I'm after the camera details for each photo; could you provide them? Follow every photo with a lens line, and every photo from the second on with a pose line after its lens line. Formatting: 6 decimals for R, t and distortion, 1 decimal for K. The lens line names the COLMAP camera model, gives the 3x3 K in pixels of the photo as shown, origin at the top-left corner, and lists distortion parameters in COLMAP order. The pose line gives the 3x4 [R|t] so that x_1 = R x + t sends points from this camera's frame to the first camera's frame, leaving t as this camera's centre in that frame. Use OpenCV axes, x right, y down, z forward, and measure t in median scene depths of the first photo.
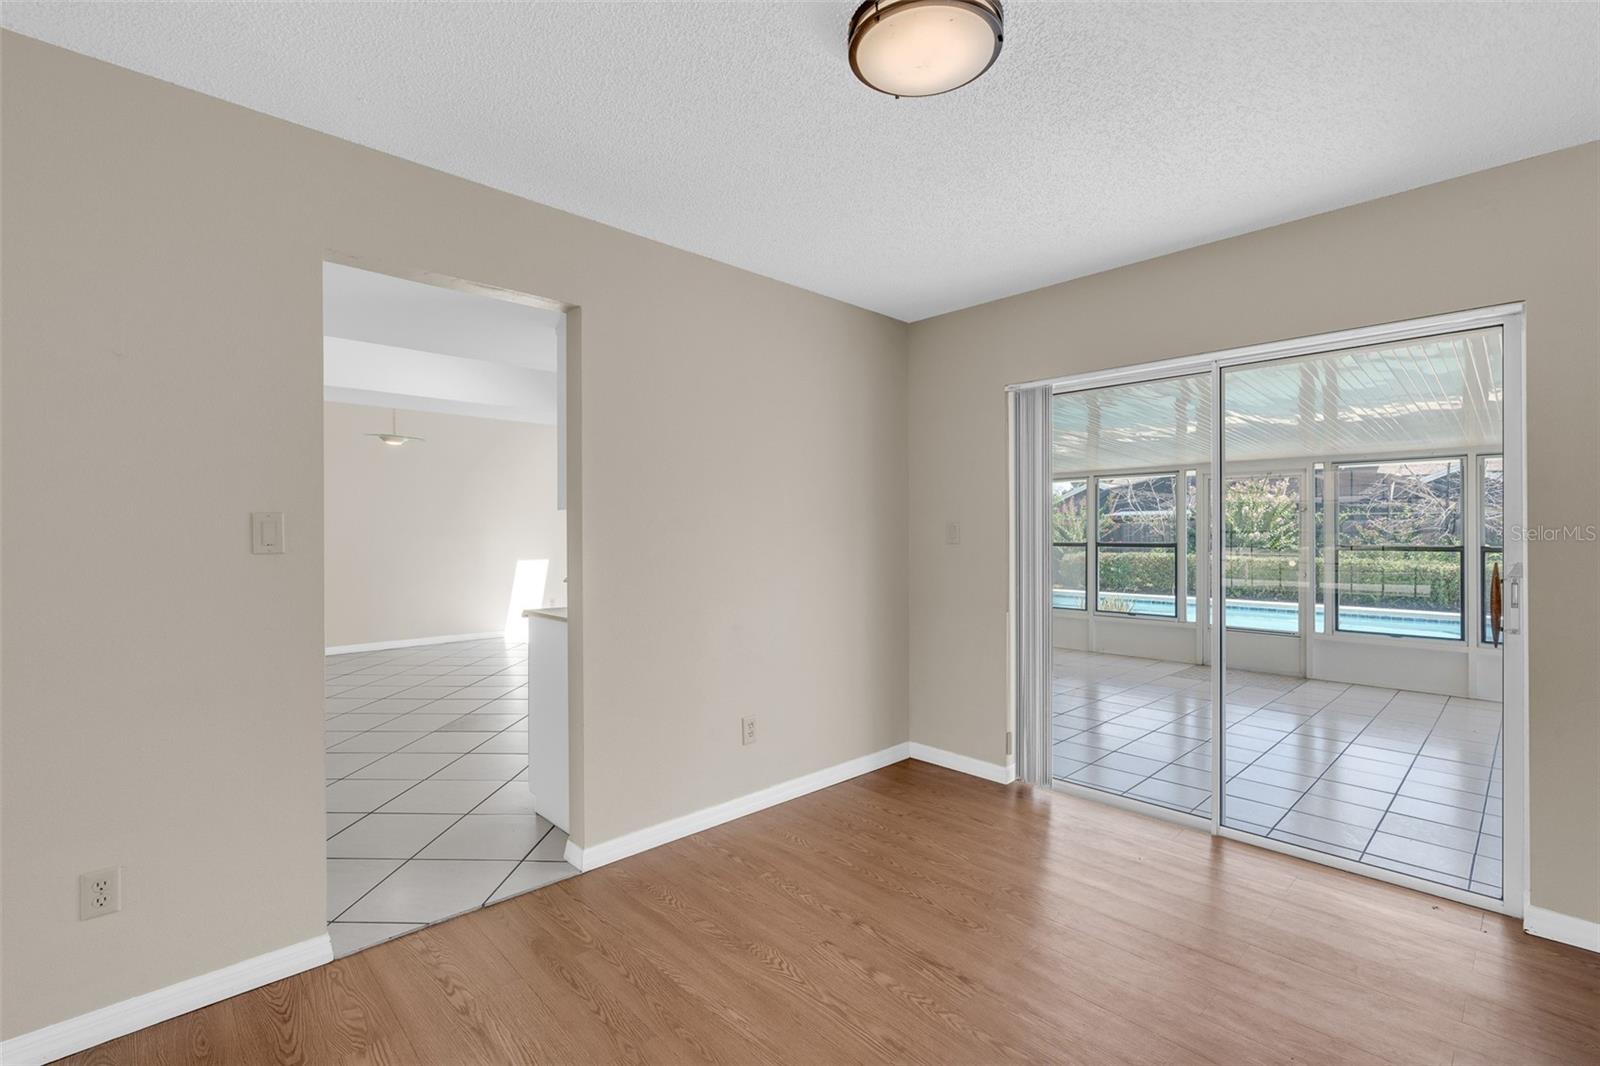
lens RADIAL K [[714.2, 0, 798.2], [0, 714.2, 530.8], [0, 0, 1]] dist [-0.011920, 0.005487]
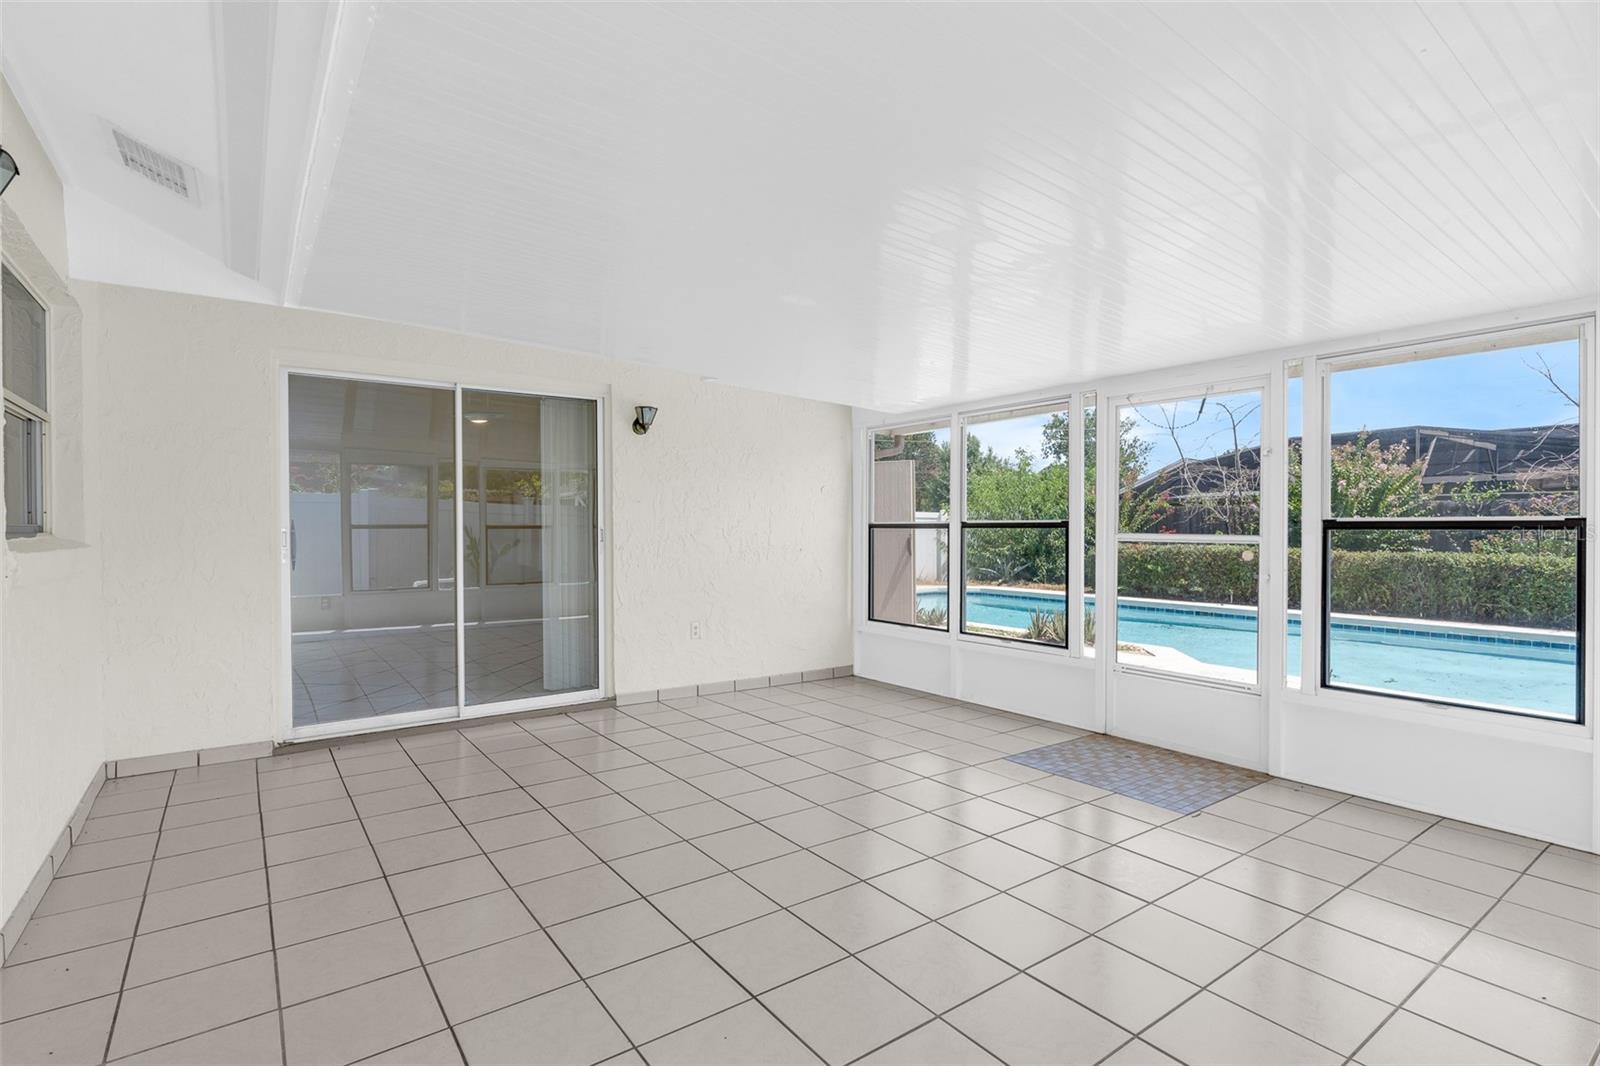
lens RADIAL K [[765.2, 0, 800.4], [0, 765.2, 534.5], [0, 0, 1]] dist [-0.004050, 0.000643]
pose [[0.991578, 0.000123, -0.129513, 0.494394], [0.001466, 0.999925, 0.012176, 0.025631], [0.129505, -0.012263, 0.991503, 0.444175]]
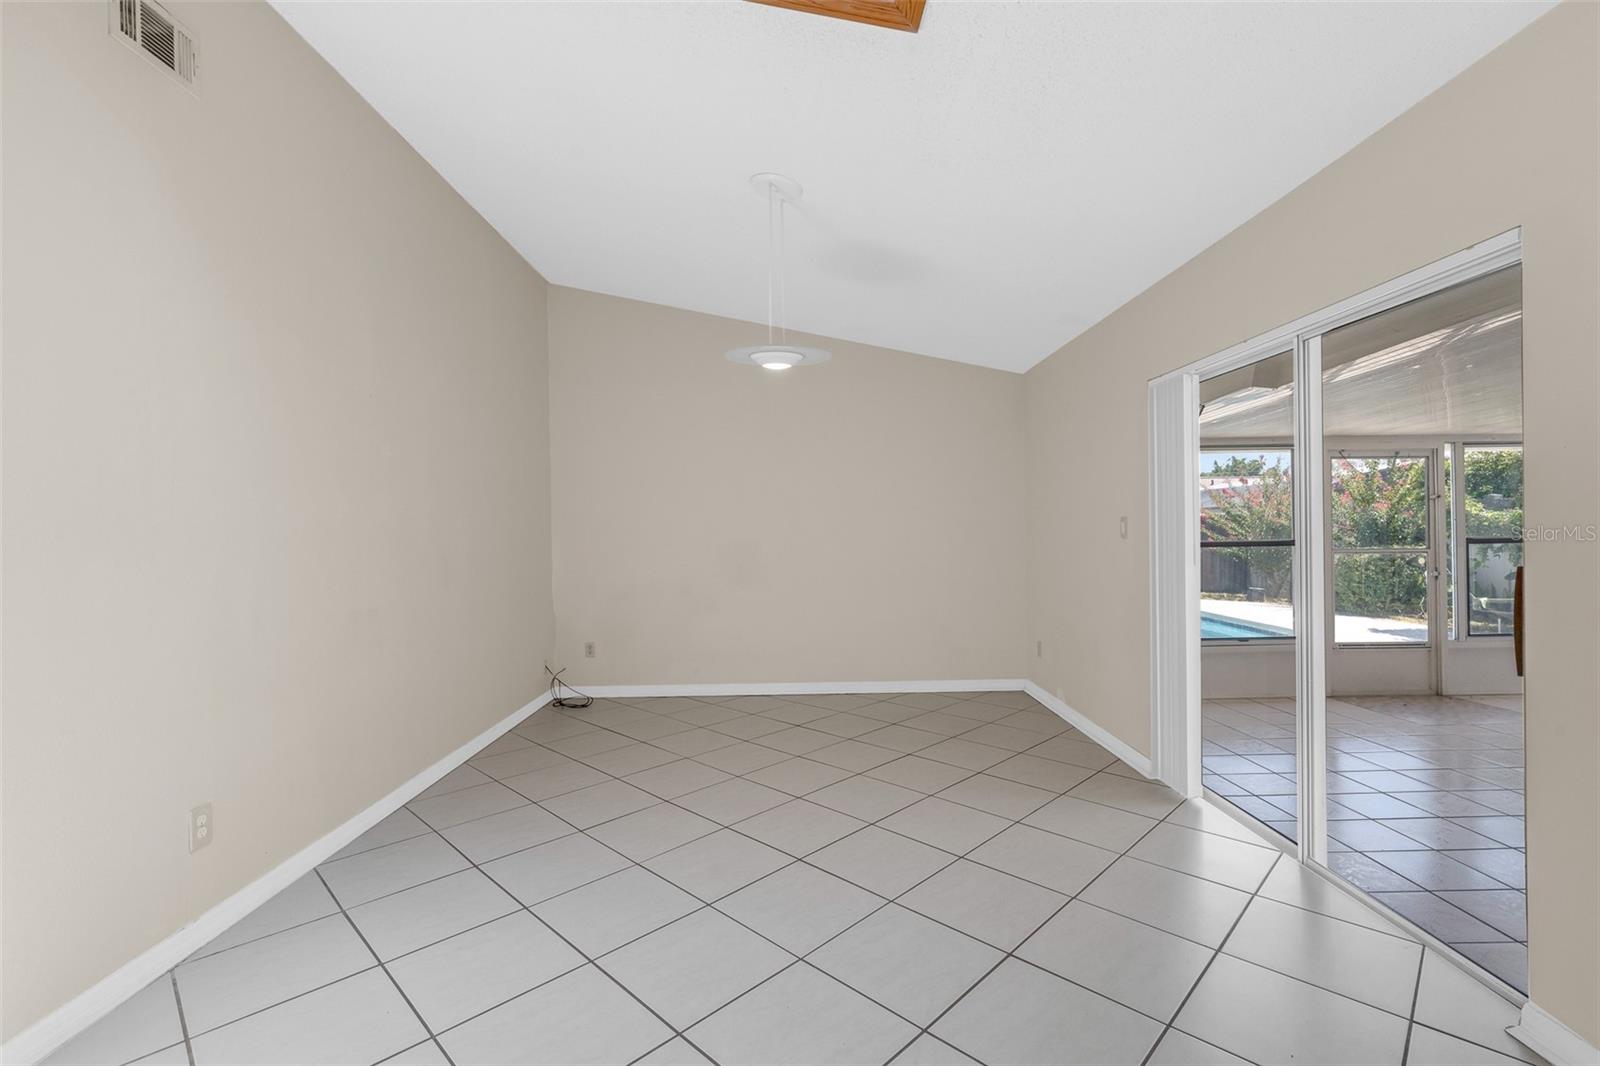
lens RADIAL K [[714.2, 0, 795.4], [0, 714.2, 532.6], [0, 0, 1]] dist [-0.011920, 0.005487]
pose [[0.683440, -0.009996, 0.729938, -0.476559], [0.012581, 0.999919, 0.001913, 0.001843], [-0.729898, 0.007876, 0.683510, 1.089263]]
